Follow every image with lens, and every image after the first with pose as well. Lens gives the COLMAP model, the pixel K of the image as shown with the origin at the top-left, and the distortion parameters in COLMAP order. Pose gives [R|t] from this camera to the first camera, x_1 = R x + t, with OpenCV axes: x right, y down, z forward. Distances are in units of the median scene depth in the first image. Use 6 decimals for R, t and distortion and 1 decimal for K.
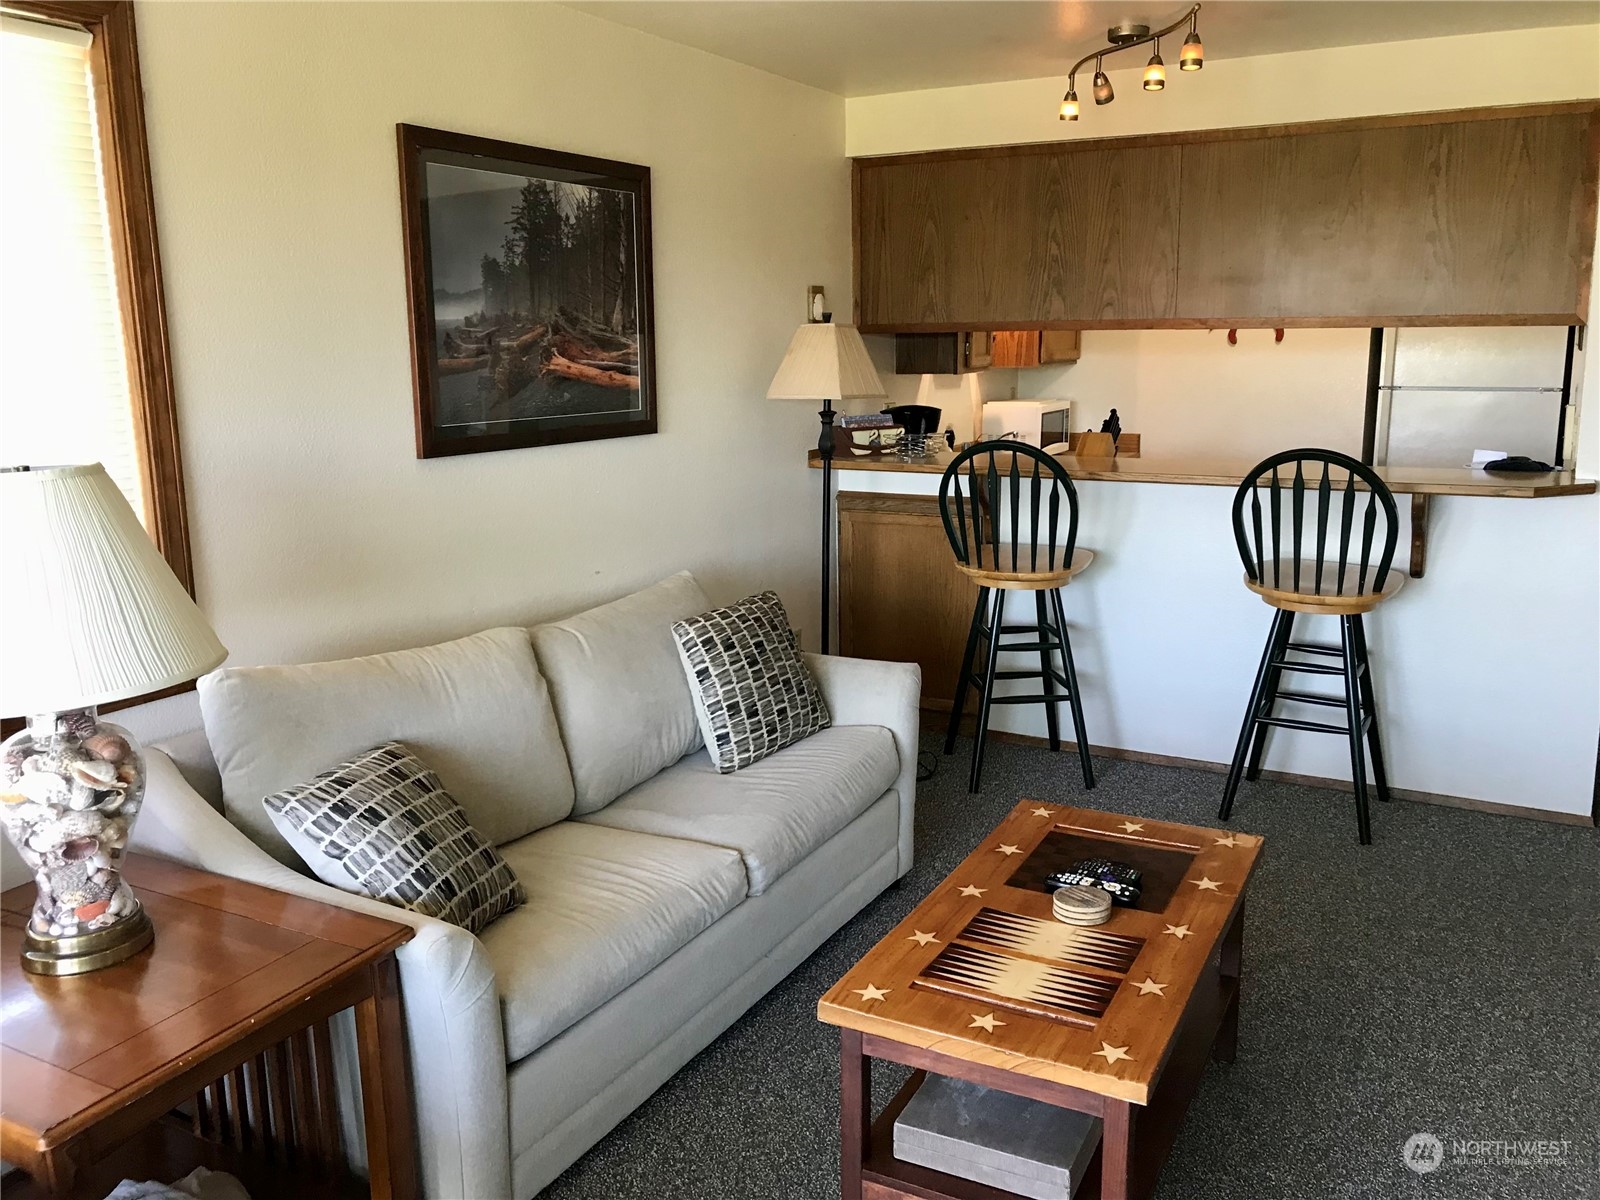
lens RADIAL K [[1317.9, 0, 778.7], [0, 1317.9, 603.0], [0, 0, 1]] dist [0.050727, -0.064797]
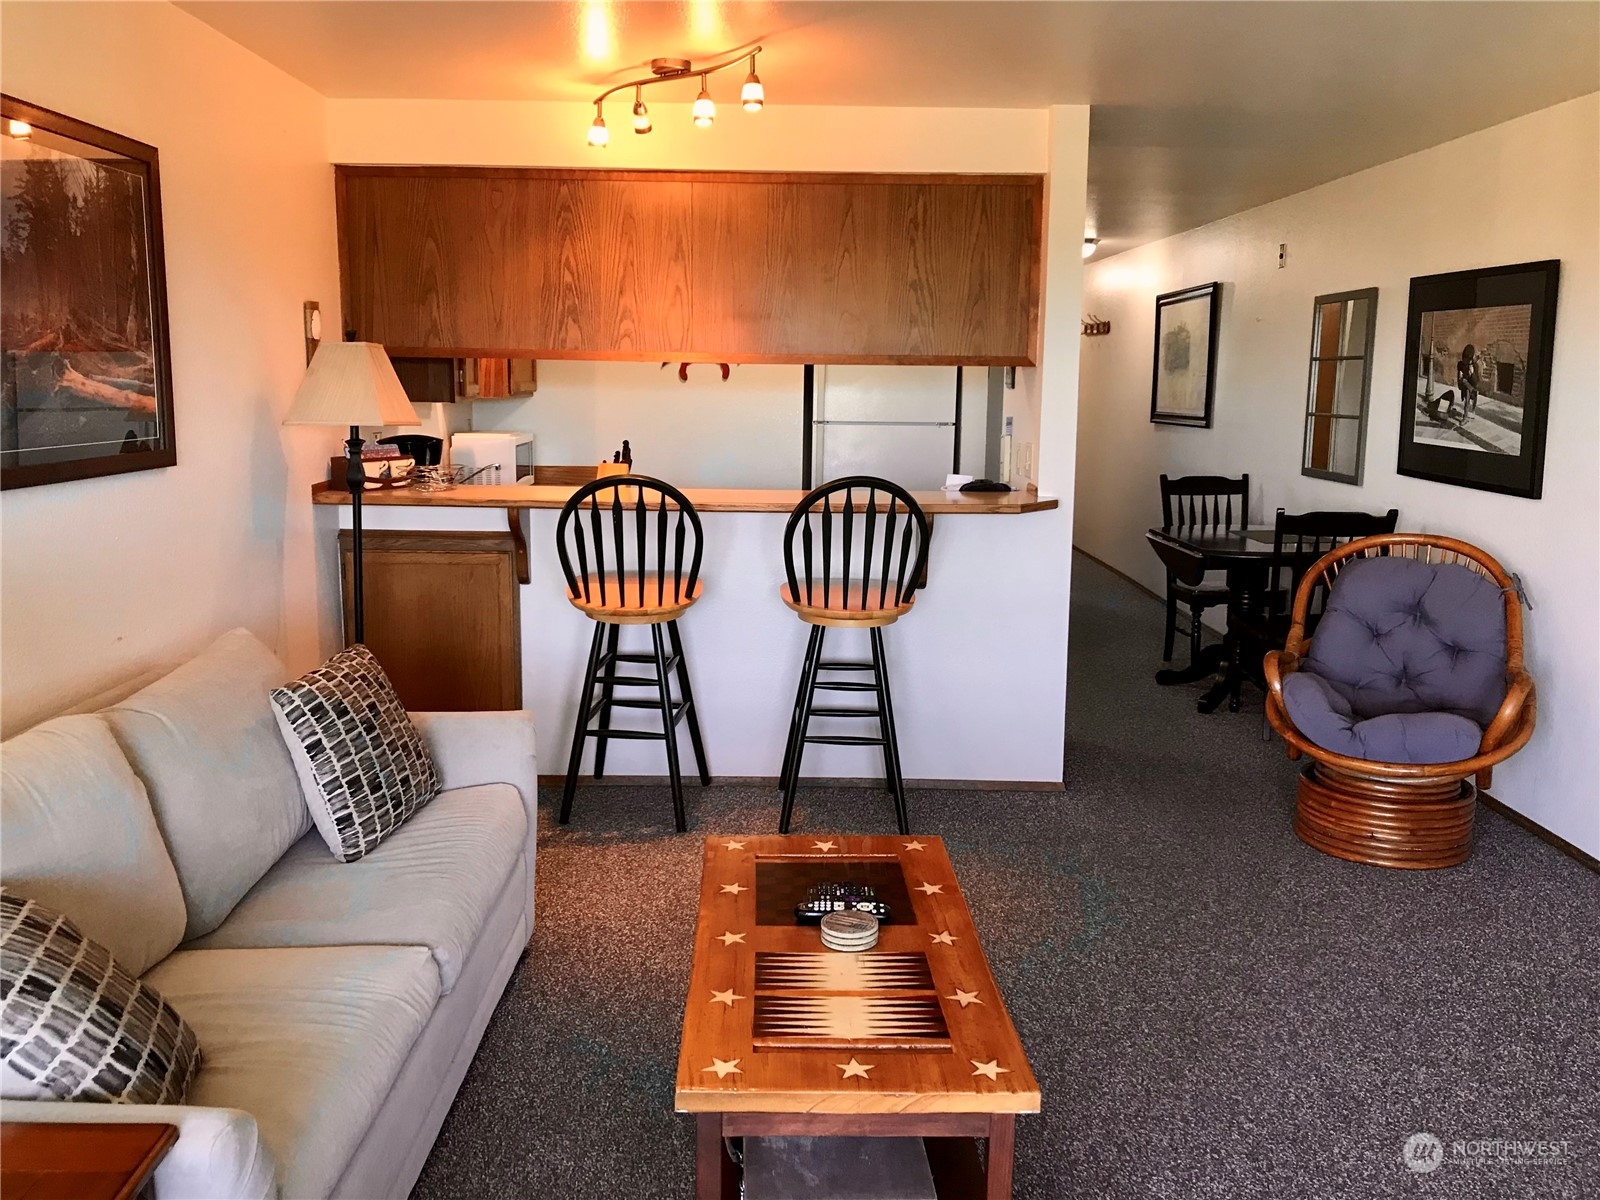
lens RADIAL K [[1317.9, 0, 778.7], [0, 1317.9, 603.0], [0, 0, 1]] dist [0.050727, -0.064797]
pose [[0.872790, -0.063090, 0.484002, -0.202529], [0.076616, 0.997027, -0.008198, -0.008846], [-0.482045, 0.044237, 0.875029, 0.107993]]
